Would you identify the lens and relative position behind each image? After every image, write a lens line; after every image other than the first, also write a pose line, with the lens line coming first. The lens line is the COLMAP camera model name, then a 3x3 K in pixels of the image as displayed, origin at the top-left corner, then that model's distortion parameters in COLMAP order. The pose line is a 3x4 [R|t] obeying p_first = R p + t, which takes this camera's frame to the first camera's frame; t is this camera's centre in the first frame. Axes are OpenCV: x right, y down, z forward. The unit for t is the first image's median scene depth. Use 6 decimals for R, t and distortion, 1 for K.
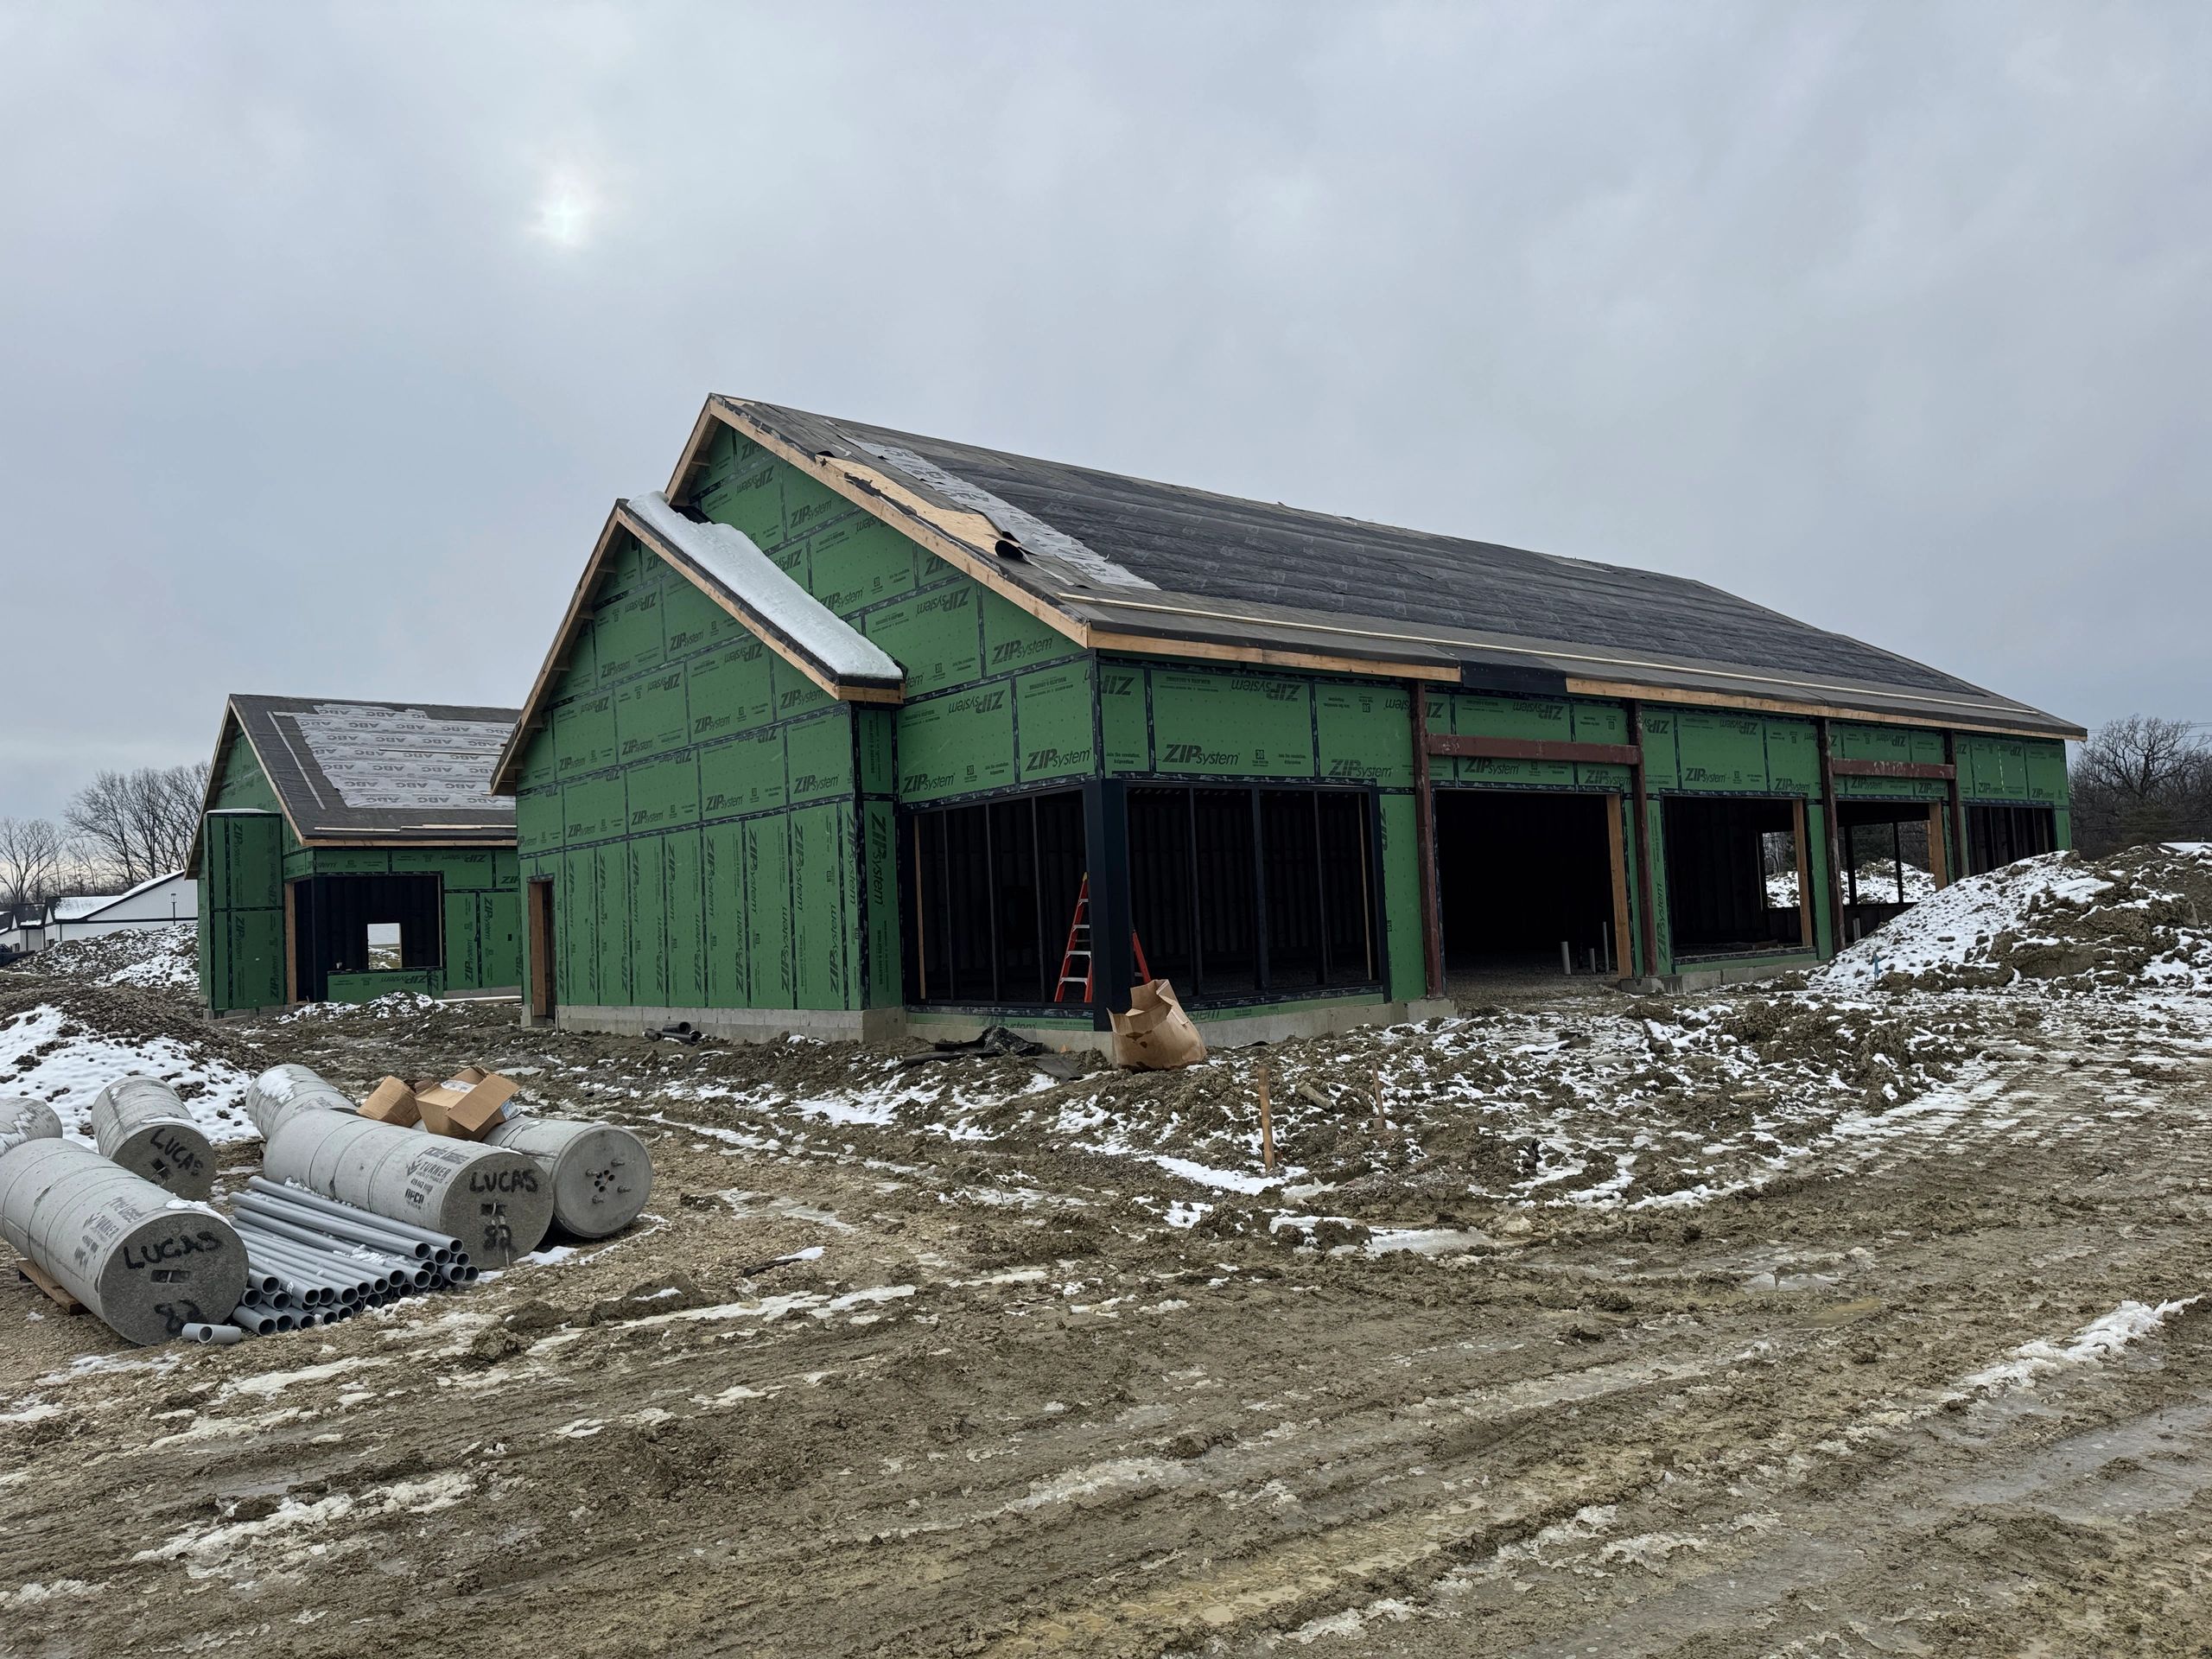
lens RADIAL K [[1477.5, 0, 1106.0], [0, 1477.5, 829.5], [0, 0, 1]] dist [0.038911, -0.003630]
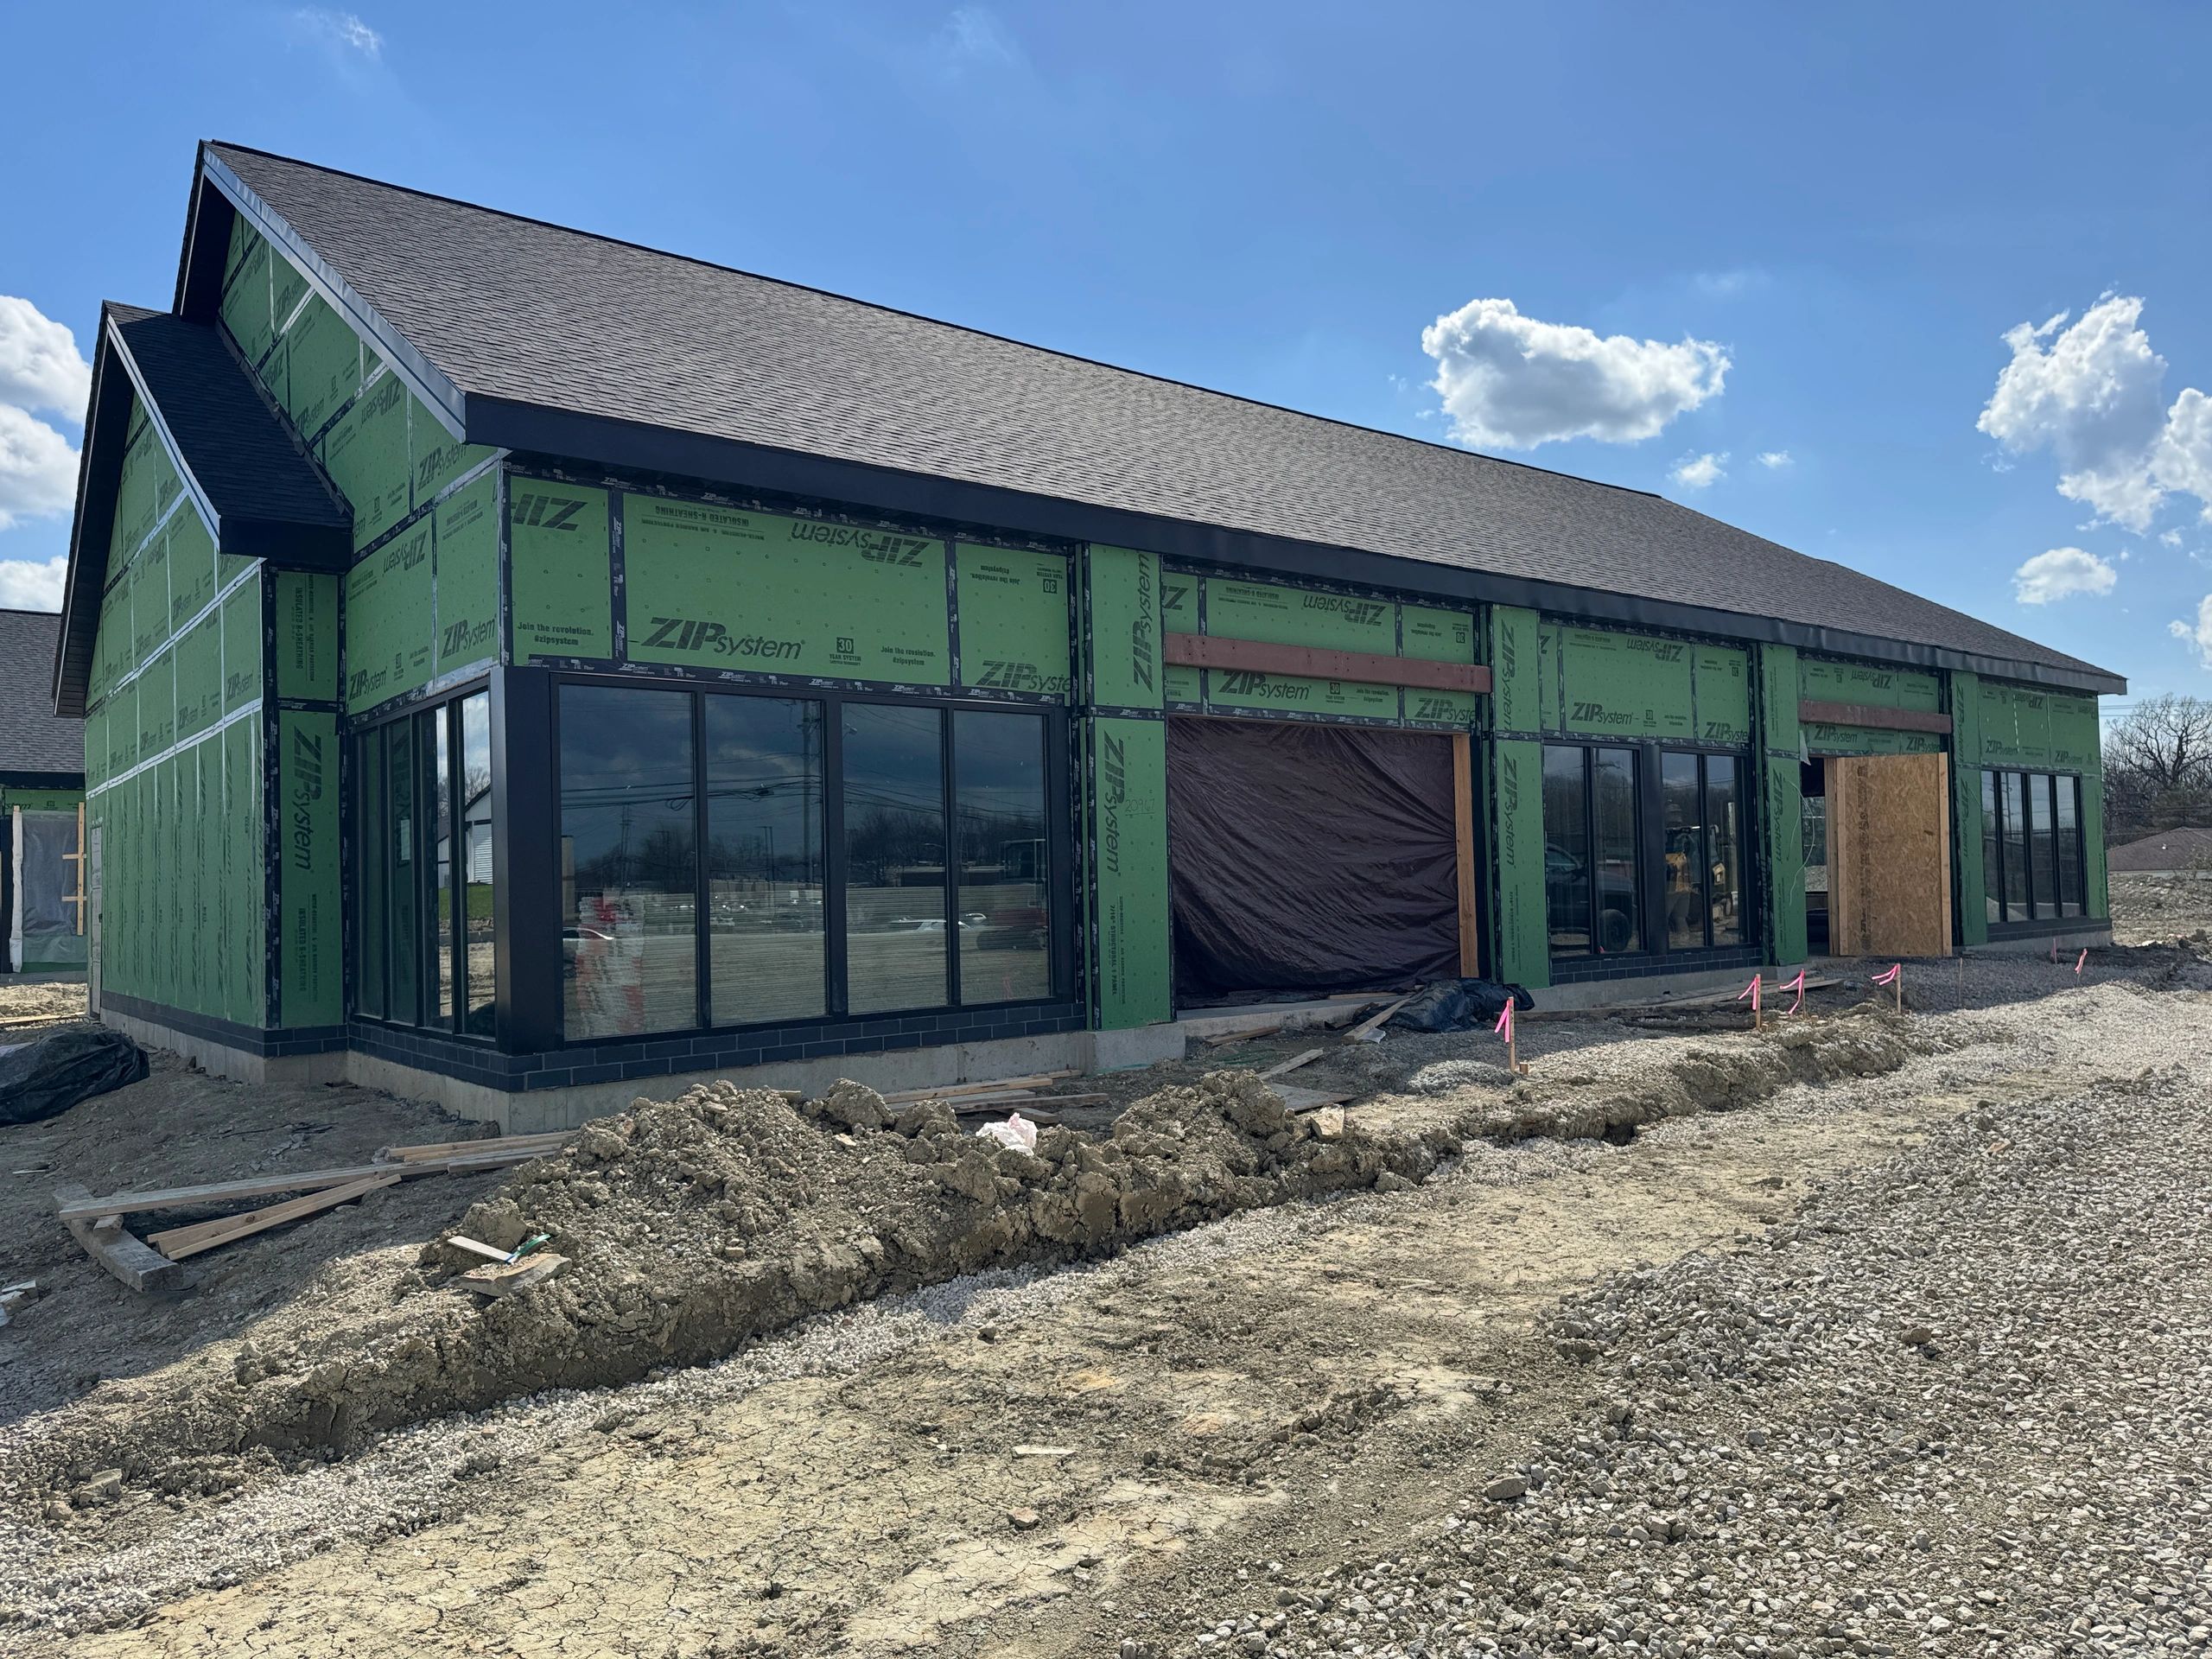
lens RADIAL K [[1477.5, 0, 1106.0], [0, 1477.5, 829.5], [0, 0, 1]] dist [0.038911, -0.003630]
pose [[0.999738, 0.020546, -0.010073, 0.207227], [-0.020339, 0.999589, 0.020216, 0.012405], [0.010484, -0.020005, 0.999745, 0.333813]]
